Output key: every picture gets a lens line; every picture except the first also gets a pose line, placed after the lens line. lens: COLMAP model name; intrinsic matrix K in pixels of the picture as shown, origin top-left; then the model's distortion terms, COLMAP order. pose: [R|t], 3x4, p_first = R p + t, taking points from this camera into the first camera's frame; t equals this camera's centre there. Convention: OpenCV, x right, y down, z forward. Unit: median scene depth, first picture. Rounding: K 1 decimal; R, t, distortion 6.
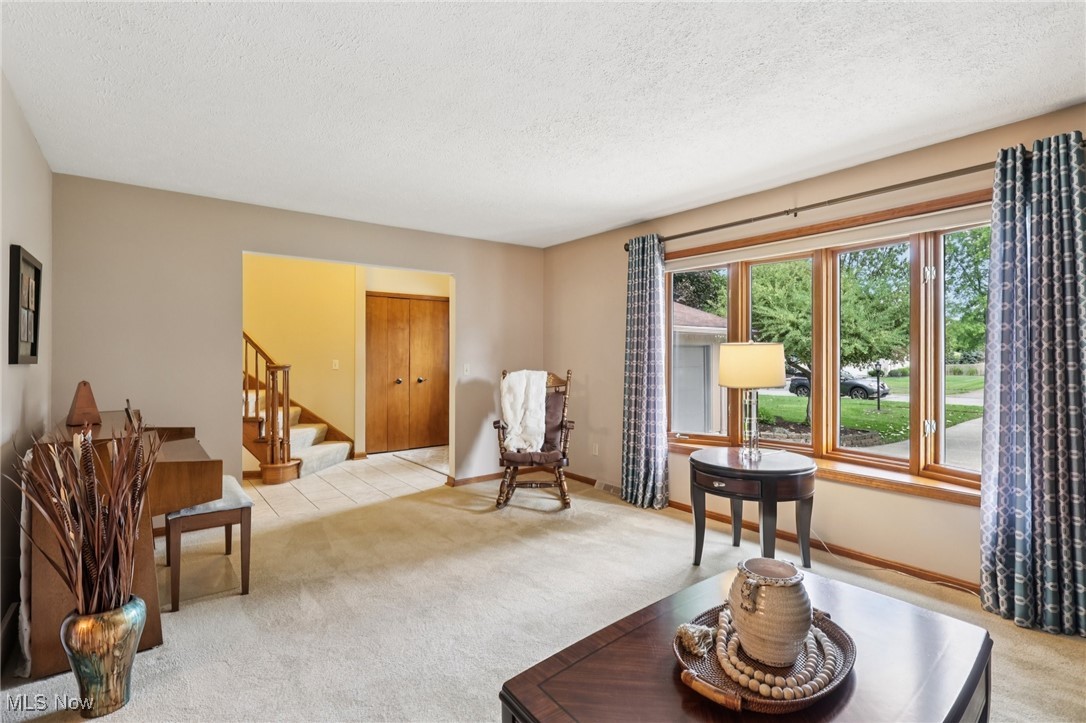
lens RADIAL K [[510.8, 0, 540.8], [0, 510.8, 361.4], [0, 0, 1]] dist [-0.001443, -0.000518]
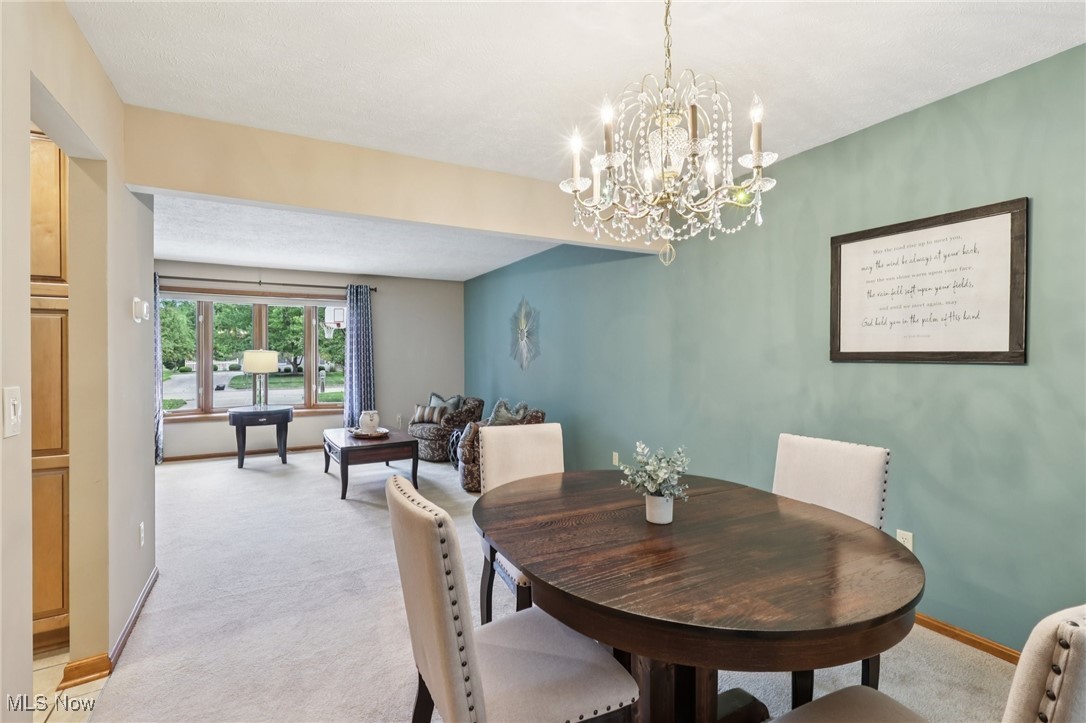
lens RADIAL K [[510.8, 0, 540.8], [0, 510.8, 361.4], [0, 0, 1]] dist [-0.001443, -0.000518]
pose [[0.155575, -0.008292, 0.987789, -1.021161], [0.008822, 0.999937, 0.007005, 0.000549], [-0.987785, 0.007625, 0.155638, -0.281118]]
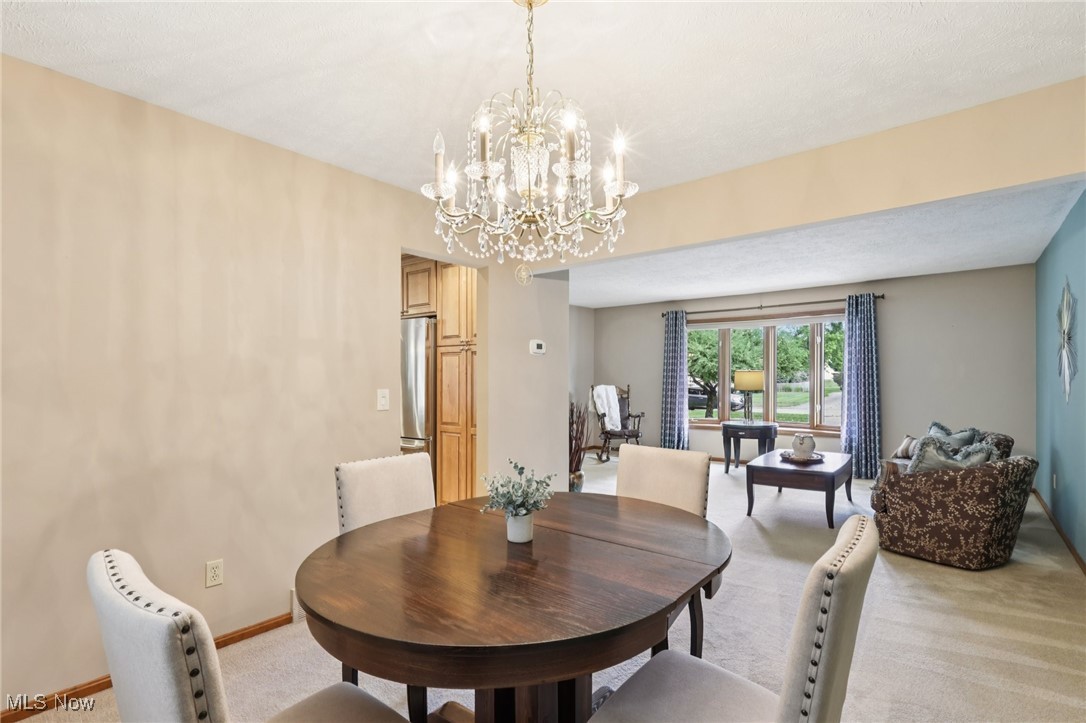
lens RADIAL K [[507.3, 0, 540.1], [0, 507.3, 389.8], [0, 0, 1]] dist [0.000805, 0.000037]
pose [[0.972794, -0.007436, 0.231552, -0.700216], [0.003806, 0.999863, 0.016116, 0.005866], [-0.231640, -0.014796, 0.972689, -0.659271]]
